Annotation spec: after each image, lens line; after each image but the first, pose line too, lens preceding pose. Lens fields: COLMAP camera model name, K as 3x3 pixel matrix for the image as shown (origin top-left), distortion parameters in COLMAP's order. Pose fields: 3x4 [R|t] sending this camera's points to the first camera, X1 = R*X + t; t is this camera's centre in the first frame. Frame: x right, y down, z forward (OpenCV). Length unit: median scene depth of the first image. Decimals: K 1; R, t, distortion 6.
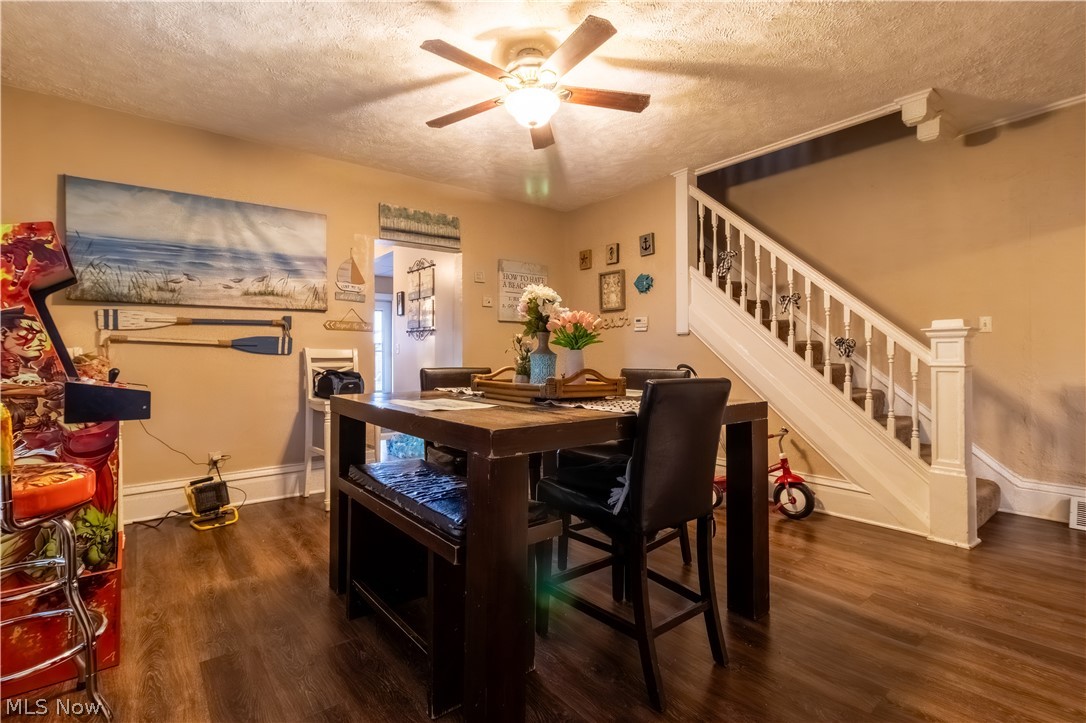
lens RADIAL K [[501.9, 0, 542.8], [0, 501.9, 352.1], [0, 0, 1]] dist [0.003408, 0.000547]
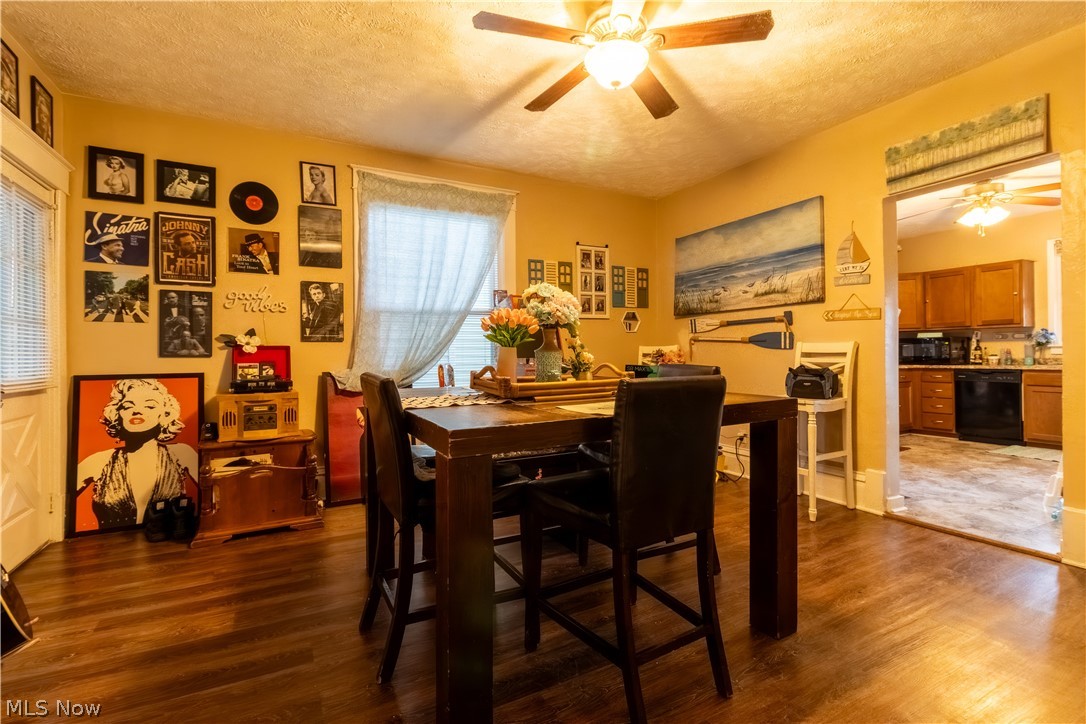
lens RADIAL K [[501.9, 0, 542.8], [0, 501.9, 352.6], [0, 0, 1]] dist [0.003408, 0.000547]
pose [[-0.183695, 0.004447, -0.982973, 0.619429], [0.010191, 0.999945, 0.002620, 0.004949], [0.982930, -0.009536, -0.183730, 0.743486]]
